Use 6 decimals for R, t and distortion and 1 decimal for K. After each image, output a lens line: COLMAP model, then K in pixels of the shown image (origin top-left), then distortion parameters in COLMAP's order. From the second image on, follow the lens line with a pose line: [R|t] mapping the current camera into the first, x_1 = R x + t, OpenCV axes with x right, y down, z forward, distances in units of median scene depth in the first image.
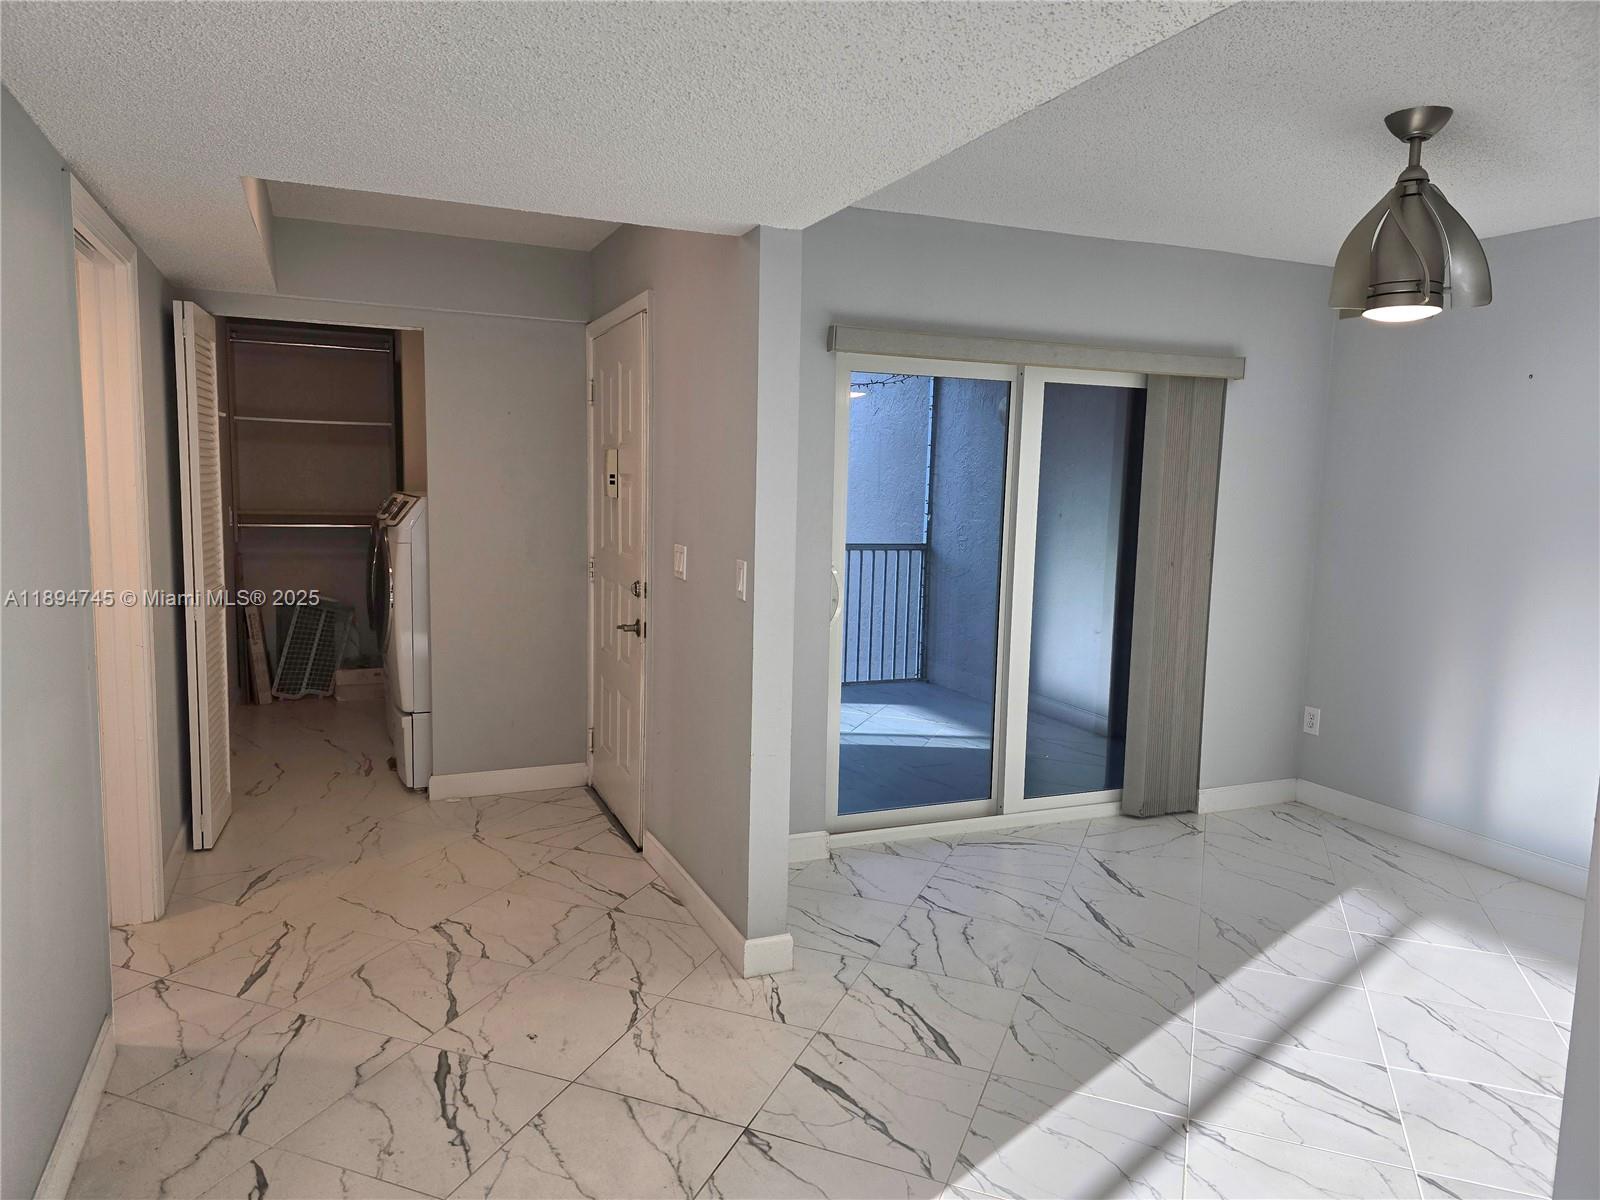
lens RADIAL K [[1088.4, 0, 806.7], [0, 1088.4, 596.6], [0, 0, 1]] dist [0.038612, -0.016360]
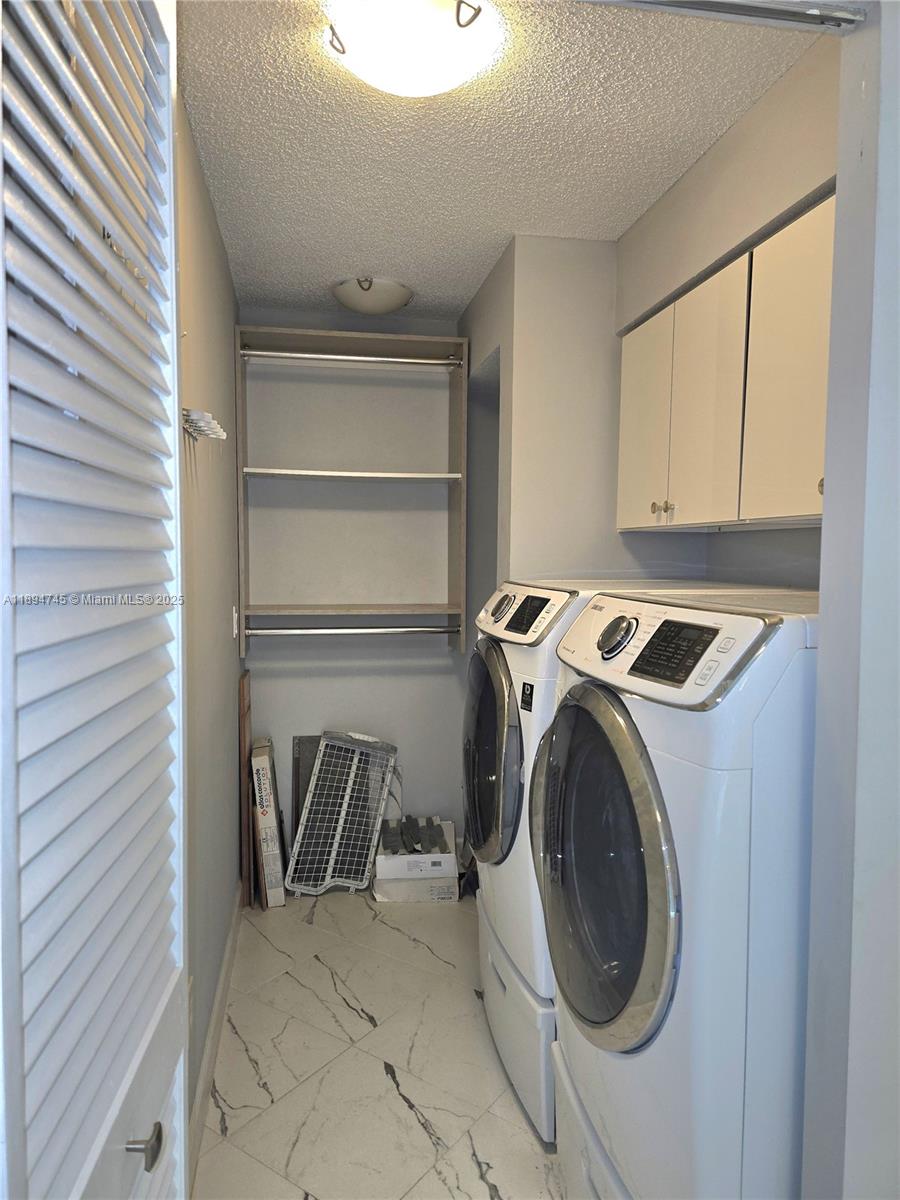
lens RADIAL K [[816.3, 0, 447.1], [0, 816.3, 602.7], [0, 0, 1]] dist [0.038612, -0.016360]
pose [[0.971942, -0.001501, -0.235218, -0.273870], [-0.011253, 0.998538, -0.052871, -0.055778], [0.234953, 0.054035, 0.970504, 0.530381]]
